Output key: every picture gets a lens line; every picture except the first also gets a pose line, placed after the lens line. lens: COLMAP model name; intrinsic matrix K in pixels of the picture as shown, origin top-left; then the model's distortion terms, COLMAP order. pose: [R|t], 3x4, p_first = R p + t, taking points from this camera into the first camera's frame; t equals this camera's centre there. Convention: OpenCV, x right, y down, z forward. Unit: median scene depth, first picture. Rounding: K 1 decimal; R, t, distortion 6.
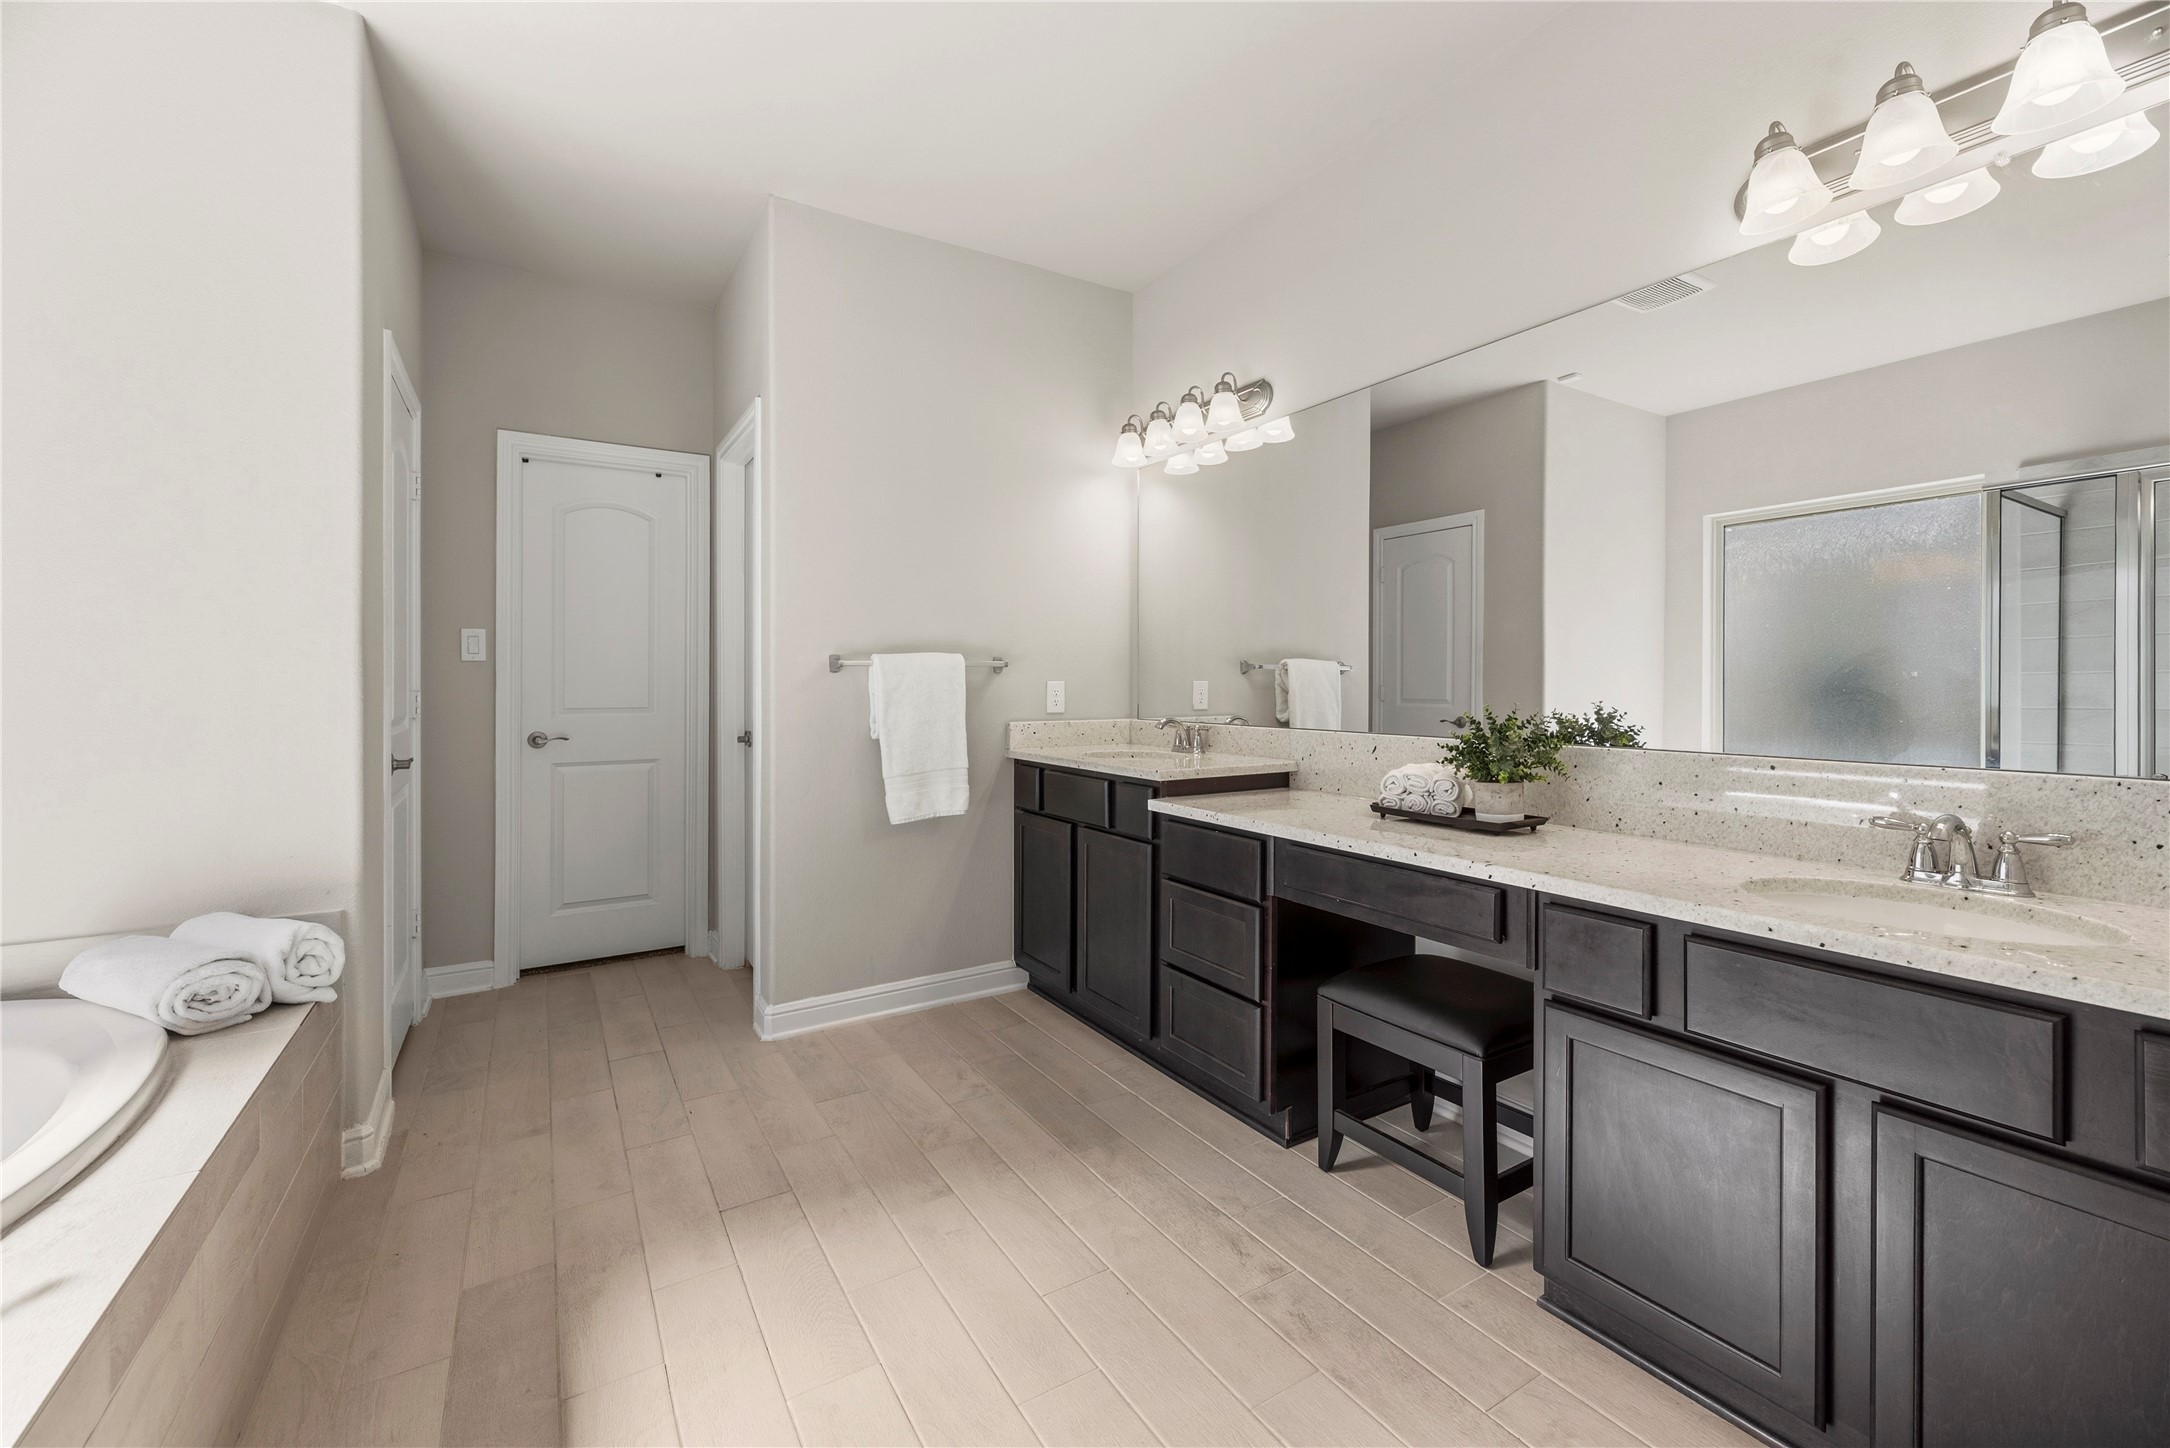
lens RADIAL K [[867.2, 0, 1081.2], [0, 867.2, 713.6], [0, 0, 1]] dist [0.001930, 0.000172]
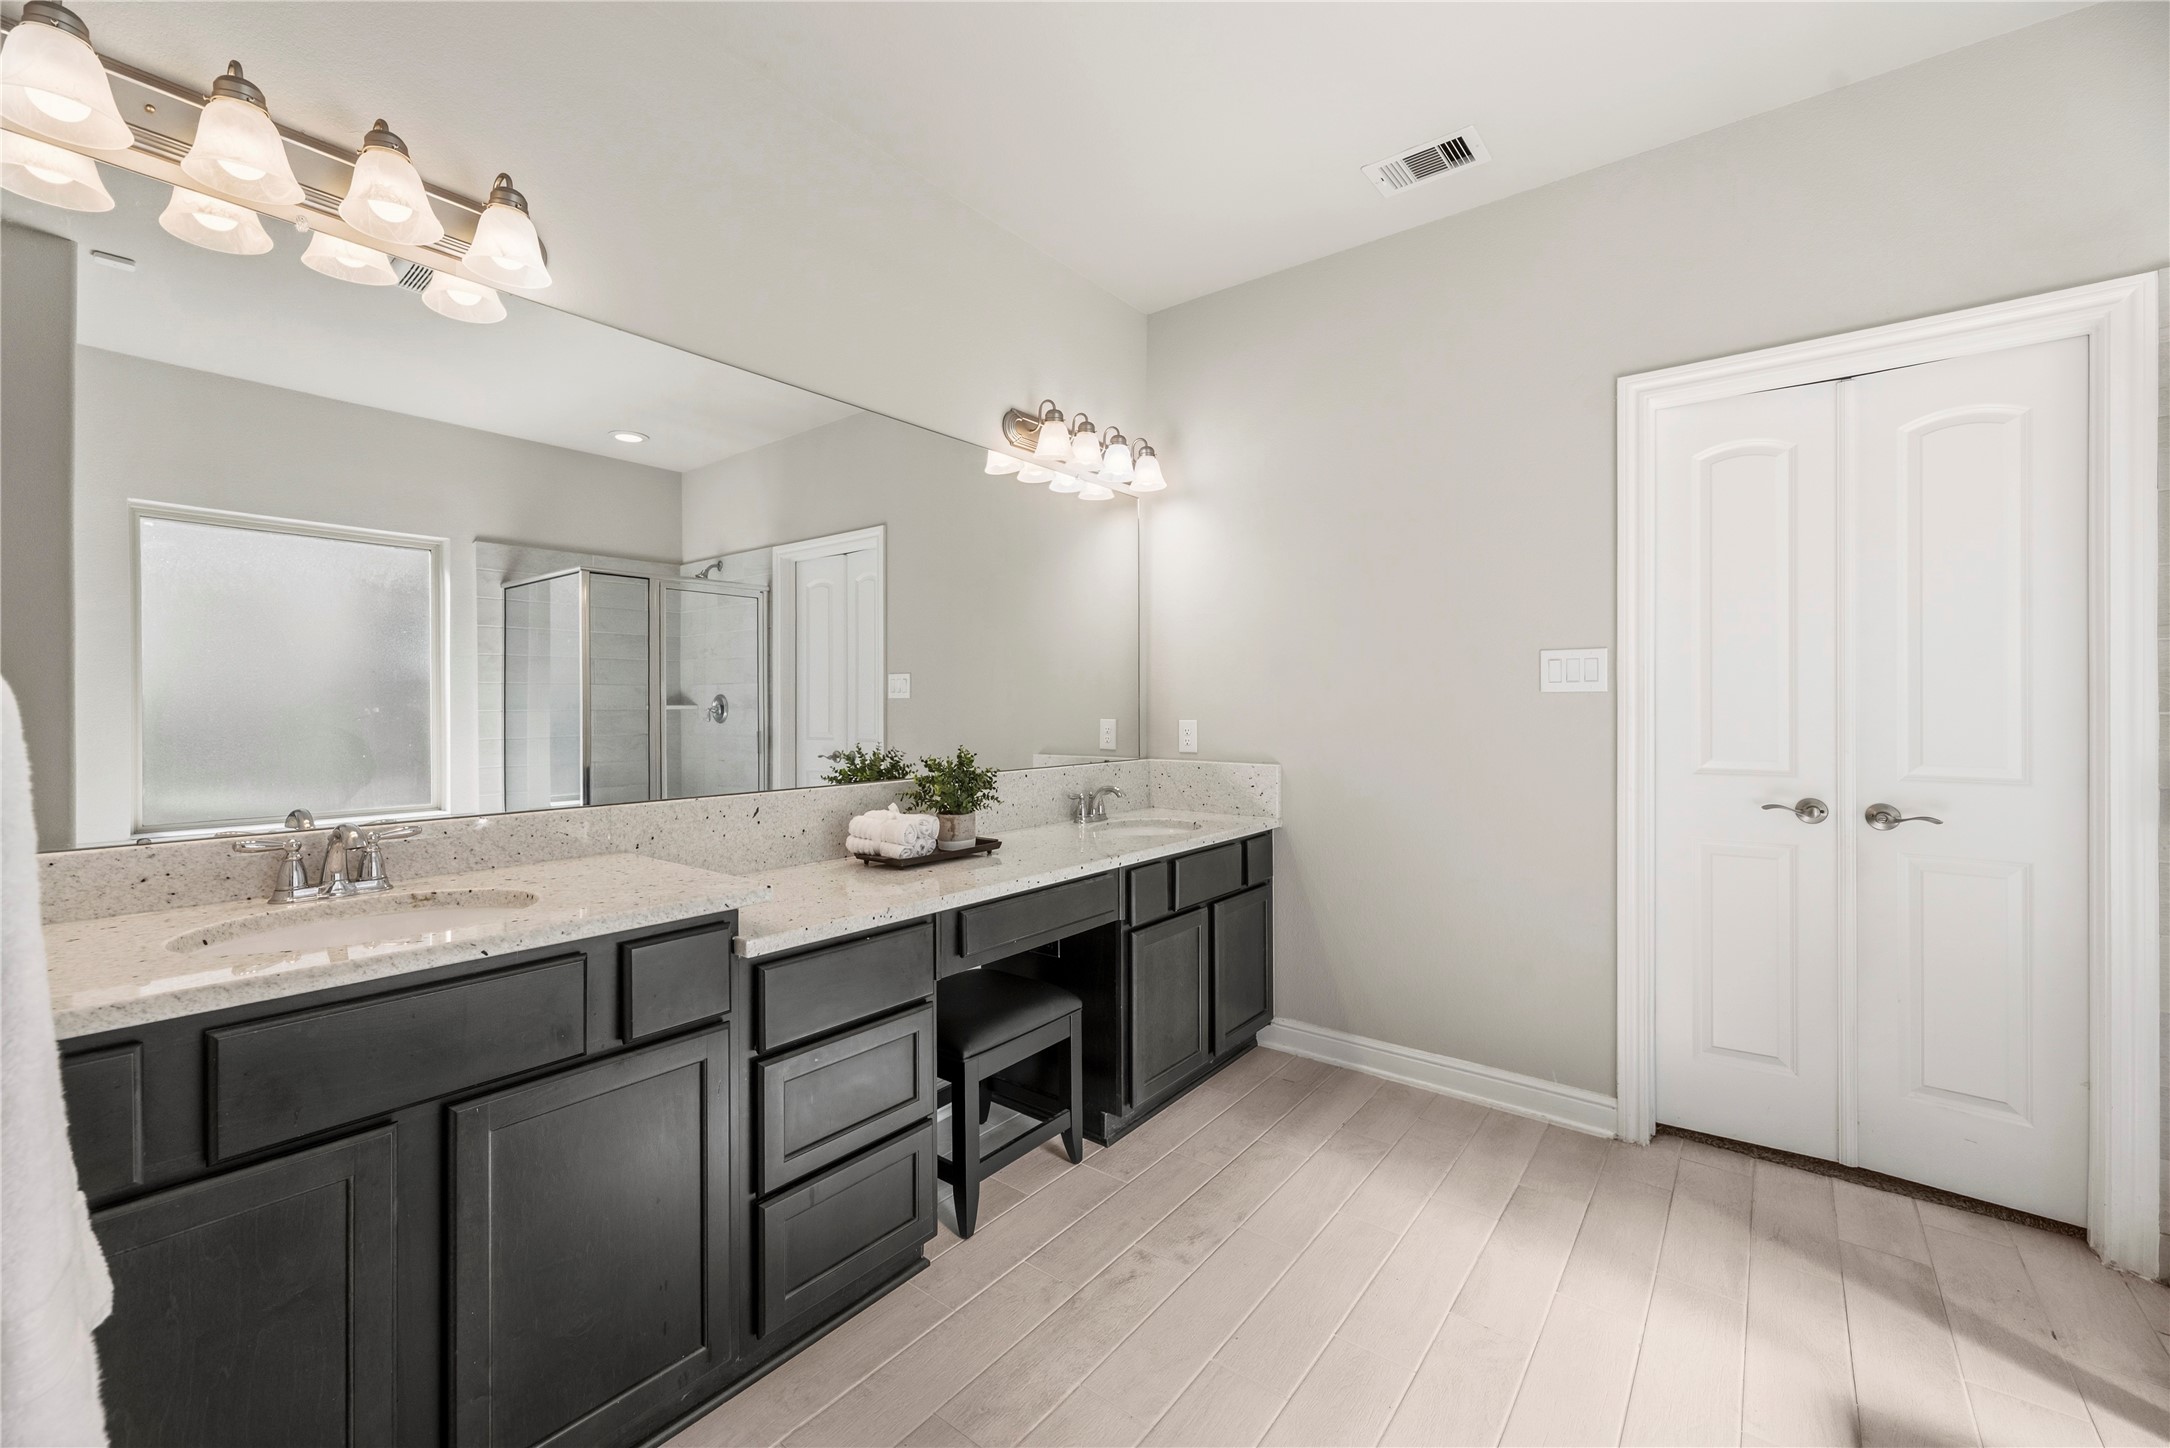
lens RADIAL K [[867.2, 0, 1081.2], [0, 867.2, 713.6], [0, 0, 1]] dist [0.001930, 0.000172]
pose [[-0.338095, -0.002166, 0.941109, -0.665661], [0.024983, 0.999624, 0.011276, -0.066166], [-0.940780, 0.027324, -0.337914, 1.177254]]
